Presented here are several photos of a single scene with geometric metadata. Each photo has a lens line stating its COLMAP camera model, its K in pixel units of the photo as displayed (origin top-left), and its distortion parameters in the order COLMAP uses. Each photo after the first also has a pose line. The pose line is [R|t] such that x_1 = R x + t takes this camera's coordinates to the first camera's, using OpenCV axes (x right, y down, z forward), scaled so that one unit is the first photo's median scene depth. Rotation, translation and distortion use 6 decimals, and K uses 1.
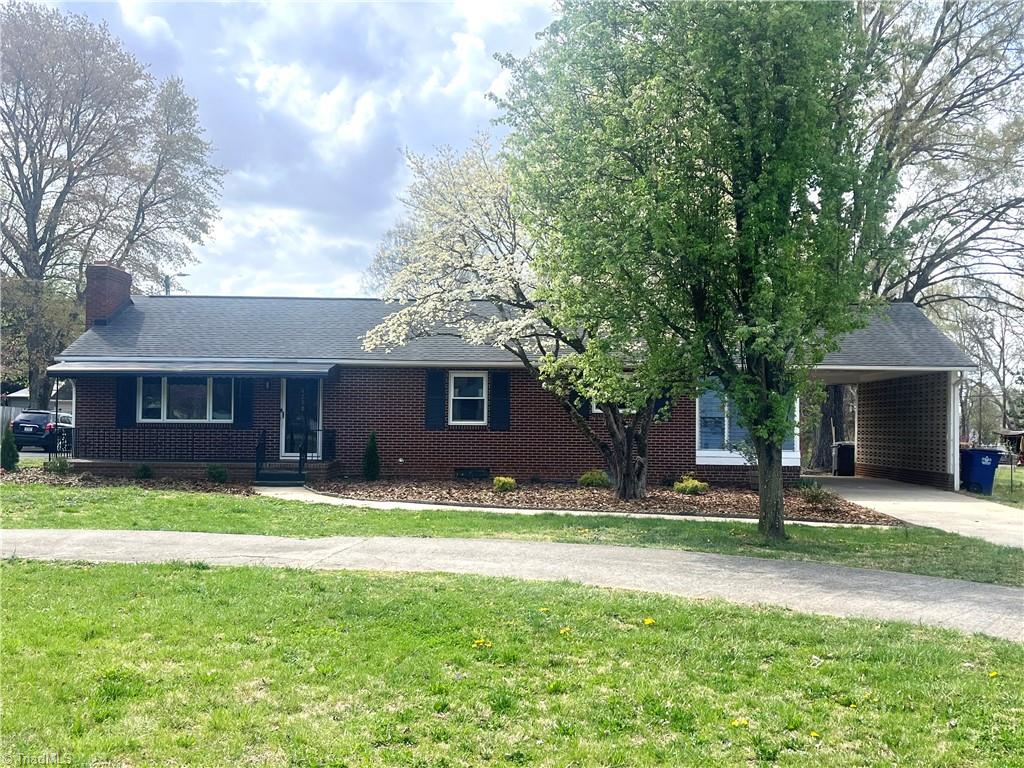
lens RADIAL K [[1081.9, 0, 512.0], [0, 1081.9, 384.0], [0, 0, 1]] dist [0.066173, 0.004015]
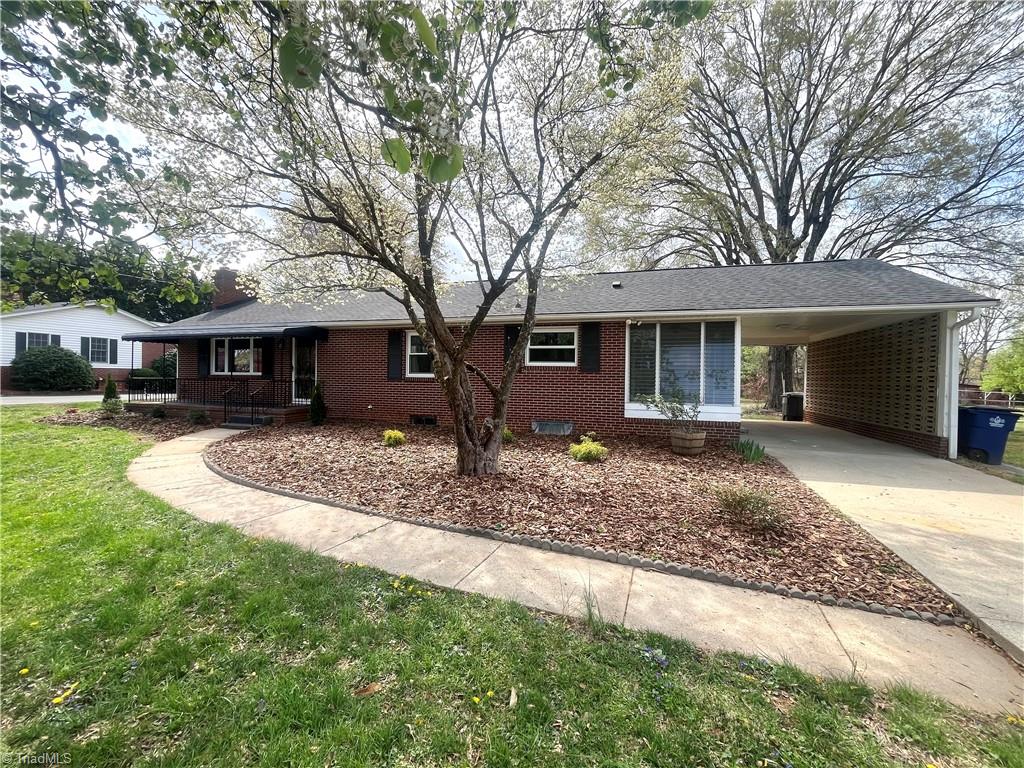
lens RADIAL K [[413.1, 0, 512.9], [0, 413.1, 383.1], [0, 0, 1]] dist [-0.002241, -0.000302]
pose [[0.957008, 0.005675, -0.290006, 0.179857], [0.007659, 0.998966, 0.044821, 0.025170], [0.289960, -0.045115, 0.955975, 0.608487]]
